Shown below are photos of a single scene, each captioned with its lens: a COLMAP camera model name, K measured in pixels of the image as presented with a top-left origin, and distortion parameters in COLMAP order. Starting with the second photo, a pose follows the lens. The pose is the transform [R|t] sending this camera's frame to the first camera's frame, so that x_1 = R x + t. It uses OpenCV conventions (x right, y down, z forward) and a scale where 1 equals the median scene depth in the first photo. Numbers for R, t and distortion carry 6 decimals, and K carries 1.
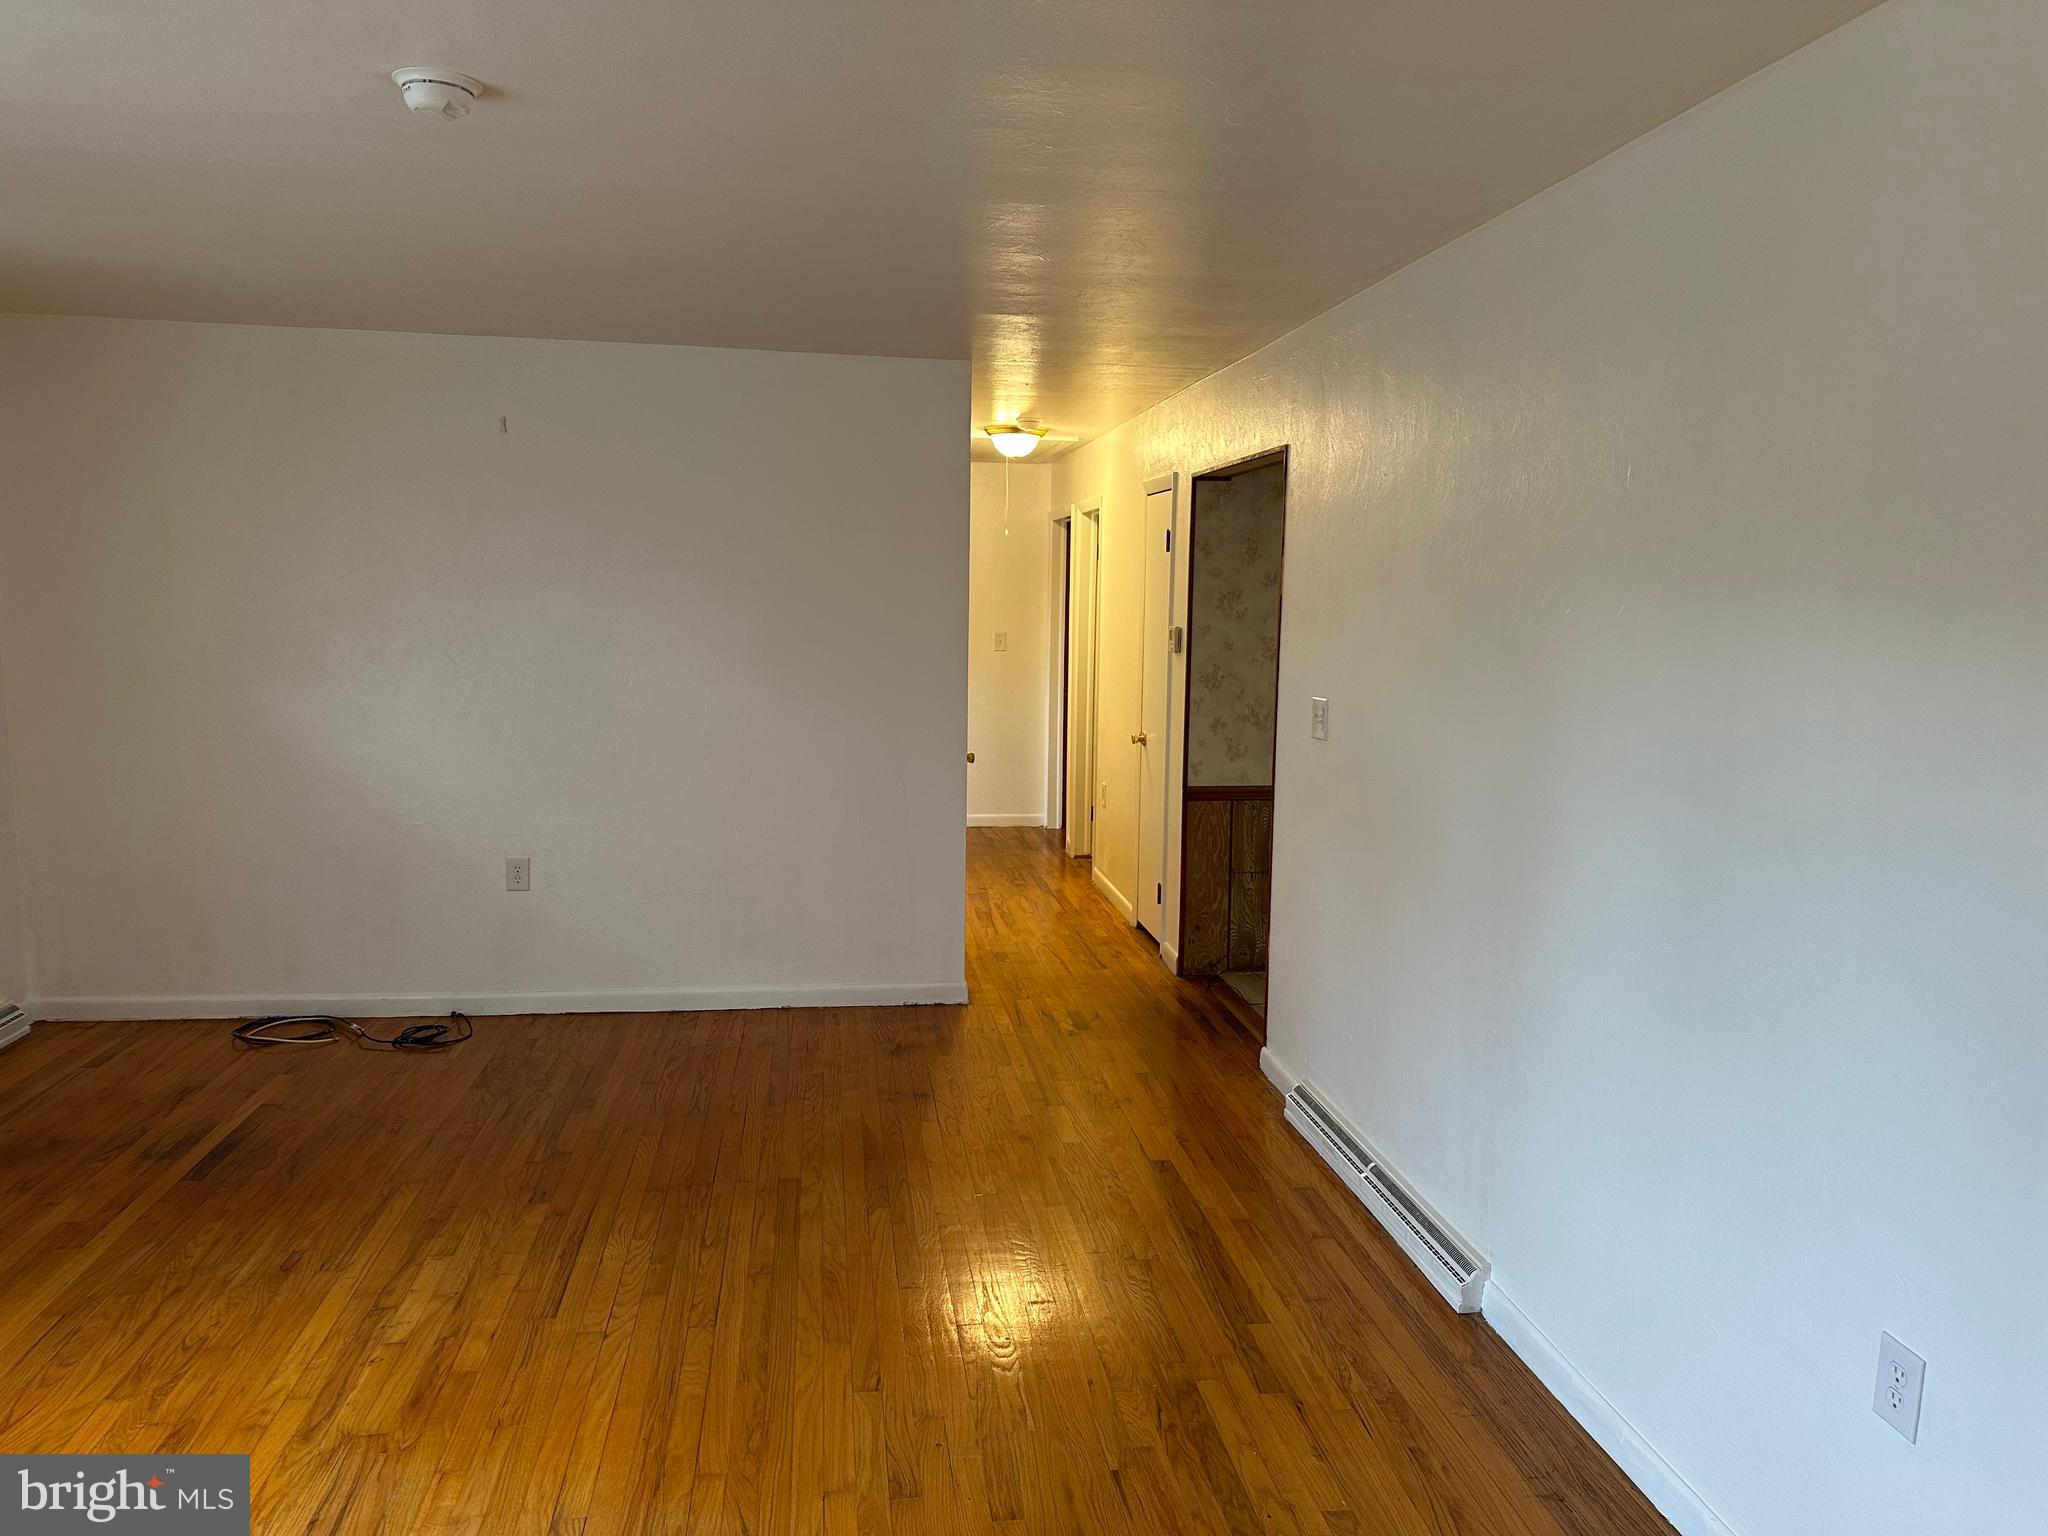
lens RADIAL K [[1434.8, 0, 1029.3], [0, 1434.8, 754.3], [0, 0, 1]] dist [0.051194, -0.066322]
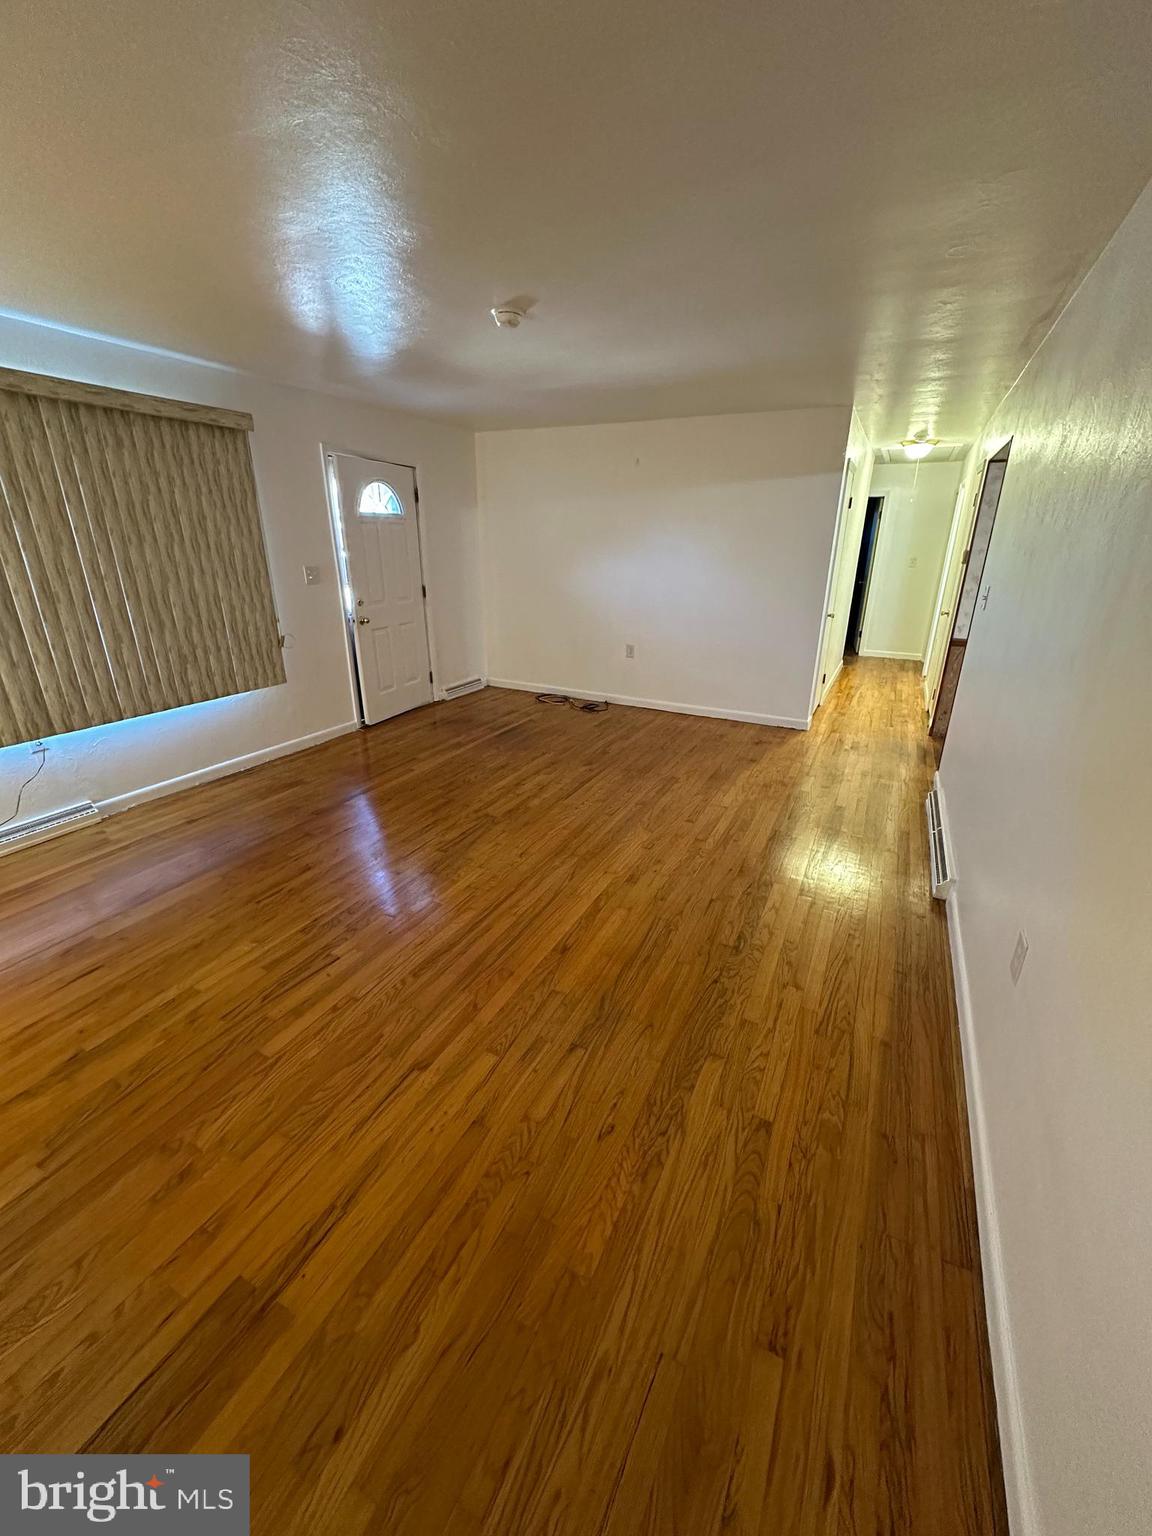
lens RADIAL K [[613.0, 0, 579.9], [0, 613.0, 773.0], [0, 0, 1]] dist [0.001479, -0.000542]
pose [[0.821423, 0.197483, -0.535037, 0.217792], [-0.062408, 0.963627, 0.259863, 0.015906], [0.566894, -0.180067, 0.803870, 0.037628]]
